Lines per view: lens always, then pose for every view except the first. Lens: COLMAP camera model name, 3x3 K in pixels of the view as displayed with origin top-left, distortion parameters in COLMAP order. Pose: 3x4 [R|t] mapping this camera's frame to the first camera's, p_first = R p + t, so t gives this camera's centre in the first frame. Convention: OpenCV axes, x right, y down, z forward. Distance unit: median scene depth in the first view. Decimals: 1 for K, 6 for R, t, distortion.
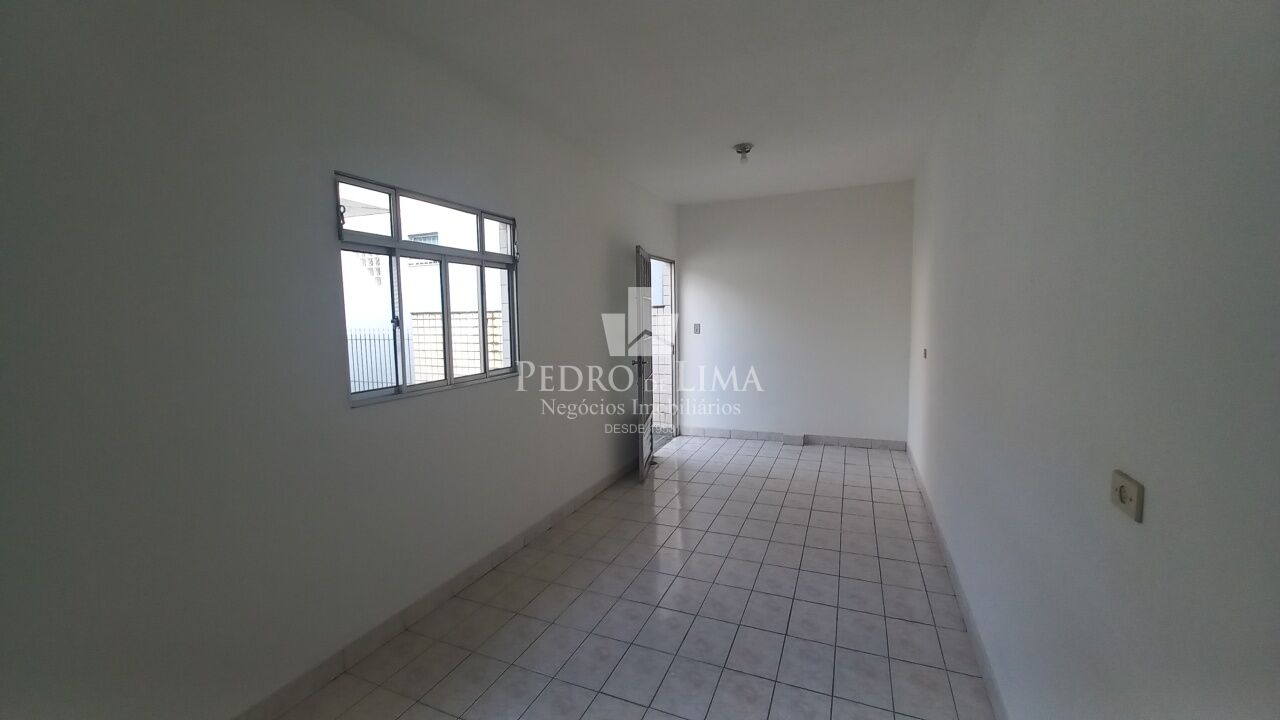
lens RADIAL K [[507.1, 0, 633.4], [0, 507.1, 354.0], [0, 0, 1]] dist [-0.001470, -0.000517]
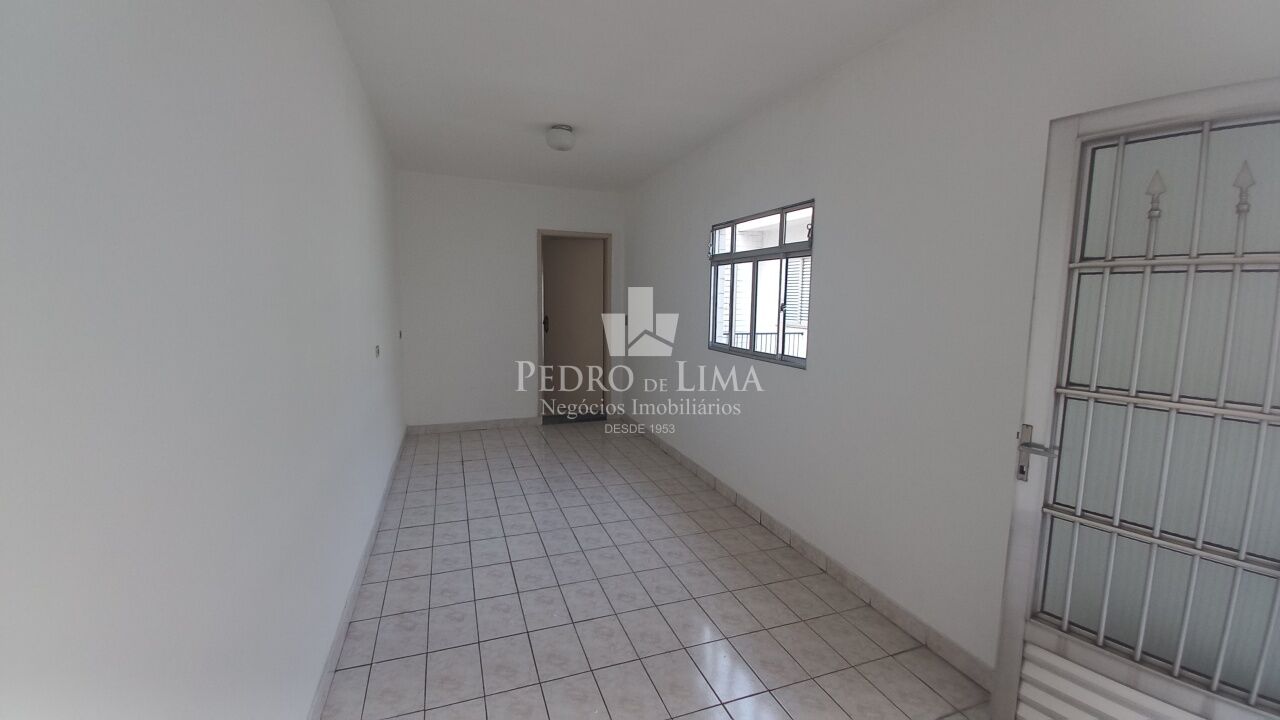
lens RADIAL K [[507.1, 0, 631.8], [0, 507.1, 366.0], [0, 0, 1]] dist [-0.001470, -0.000517]
pose [[-0.729489, 0.095238, -0.677330, 0.781726], [-0.058845, 0.977849, 0.200870, -0.162713], [0.681456, 0.186390, -0.707726, 1.770037]]
